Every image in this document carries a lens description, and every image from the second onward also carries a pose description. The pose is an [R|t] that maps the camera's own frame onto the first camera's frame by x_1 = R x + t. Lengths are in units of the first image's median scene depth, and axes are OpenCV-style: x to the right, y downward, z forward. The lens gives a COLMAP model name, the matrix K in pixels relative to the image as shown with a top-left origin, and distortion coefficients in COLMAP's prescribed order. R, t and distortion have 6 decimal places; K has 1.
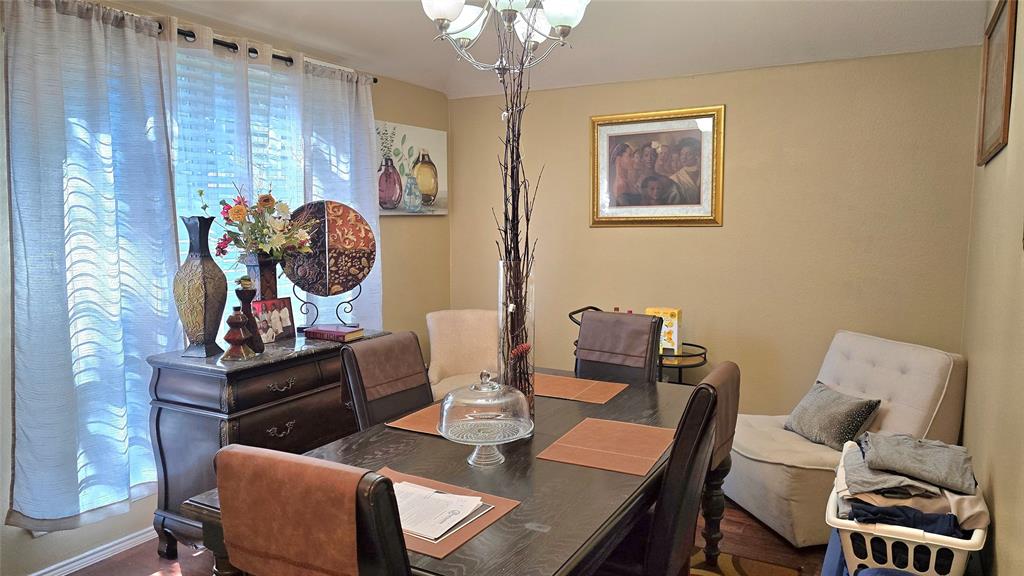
lens RADIAL K [[687.8, 0, 517.4], [0, 687.8, 287.8], [0, 0, 1]] dist [0.064441, -0.066552]
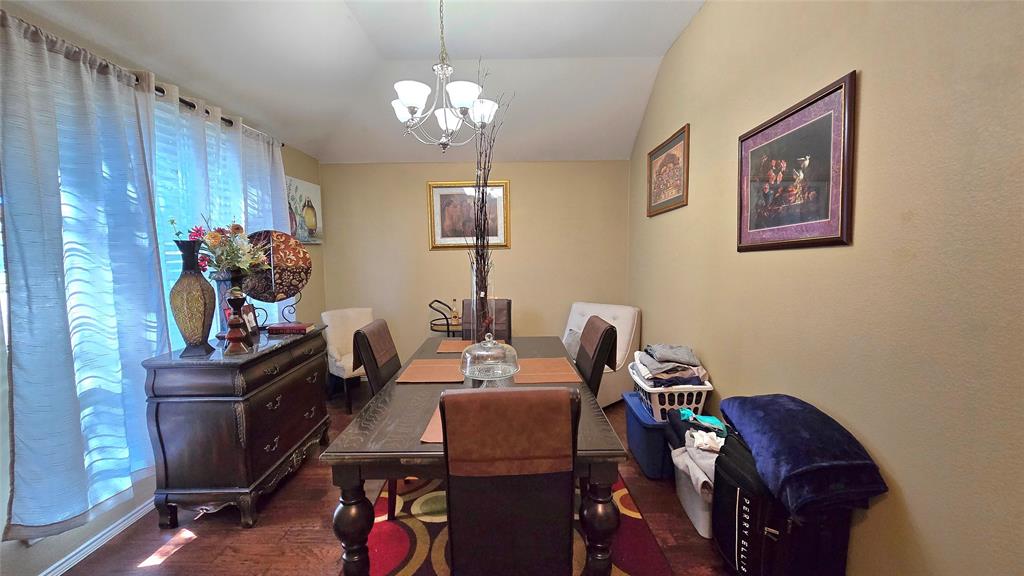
lens RADIAL K [[420.8, 0, 509.2], [0, 420.8, 289.5], [0, 0, 1]] dist [-0.010656, 0.004055]
pose [[0.875816, -0.054186, 0.479593, -0.301457], [0.059047, 0.998243, 0.004957, 0.011673], [-0.479019, 0.023977, 0.877477, 0.085327]]
